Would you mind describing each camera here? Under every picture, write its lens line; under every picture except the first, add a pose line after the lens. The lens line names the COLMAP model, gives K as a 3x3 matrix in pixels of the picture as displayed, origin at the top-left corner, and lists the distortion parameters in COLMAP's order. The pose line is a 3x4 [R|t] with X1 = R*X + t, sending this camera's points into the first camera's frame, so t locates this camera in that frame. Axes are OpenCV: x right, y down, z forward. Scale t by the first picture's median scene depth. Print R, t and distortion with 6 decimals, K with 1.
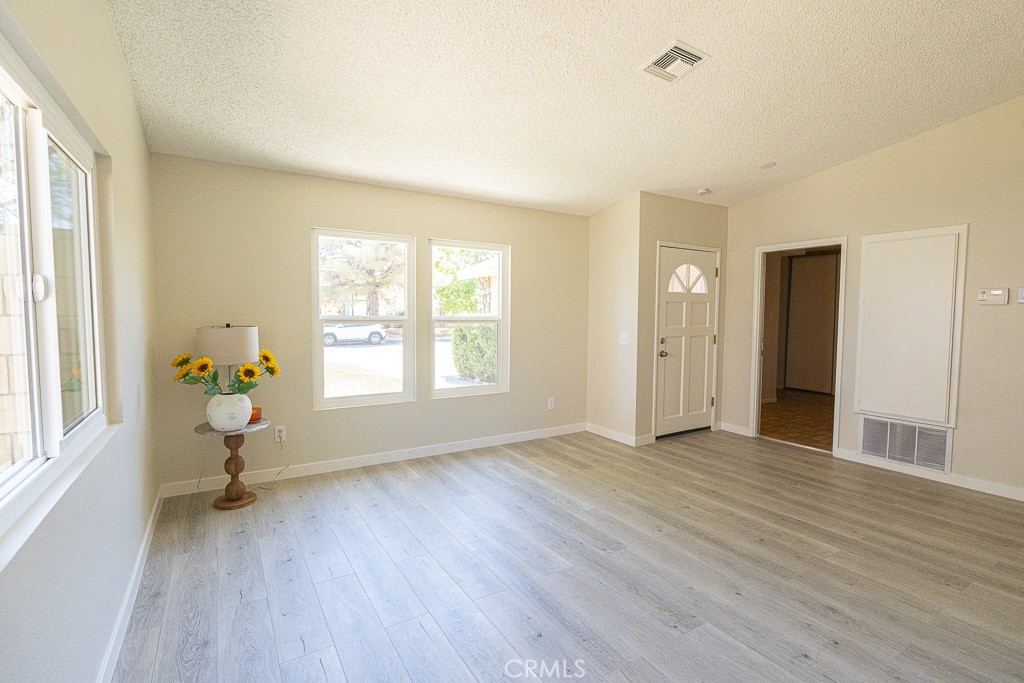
lens RADIAL K [[482.3, 0, 518.8], [0, 482.3, 342.5], [0, 0, 1]] dist [-0.016074, 0.000313]
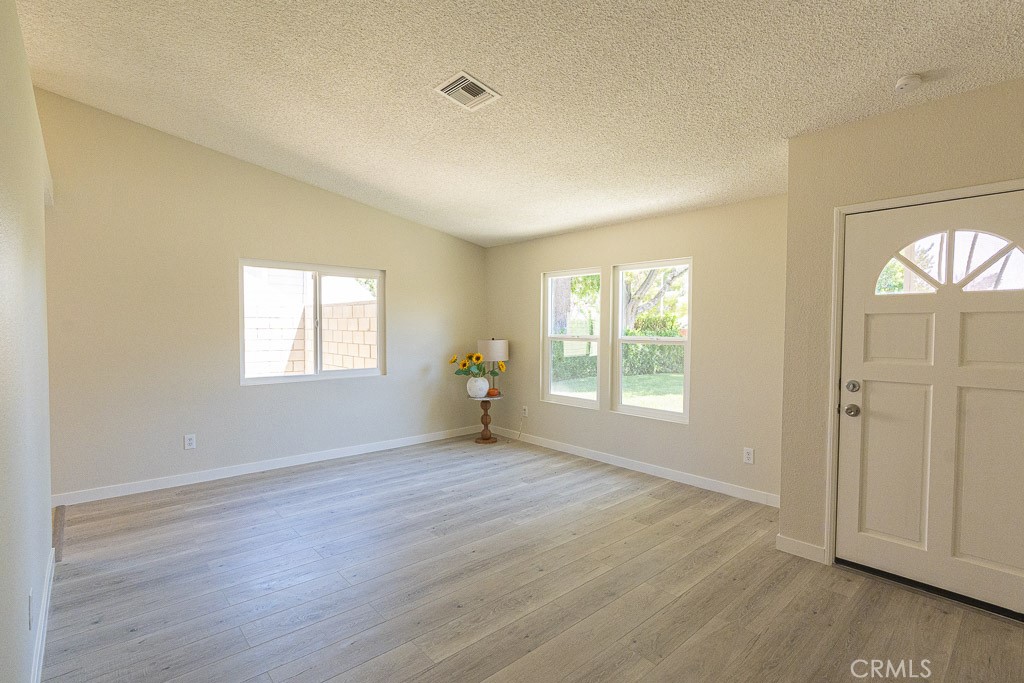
lens RADIAL K [[482.3, 0, 518.8], [0, 482.3, 342.5], [0, 0, 1]] dist [-0.016074, 0.000313]
pose [[0.177540, 0.024189, -0.983816, 0.881974], [-0.068344, 0.997587, 0.012194, -0.039127], [0.981738, 0.065073, 0.178765, 0.612874]]
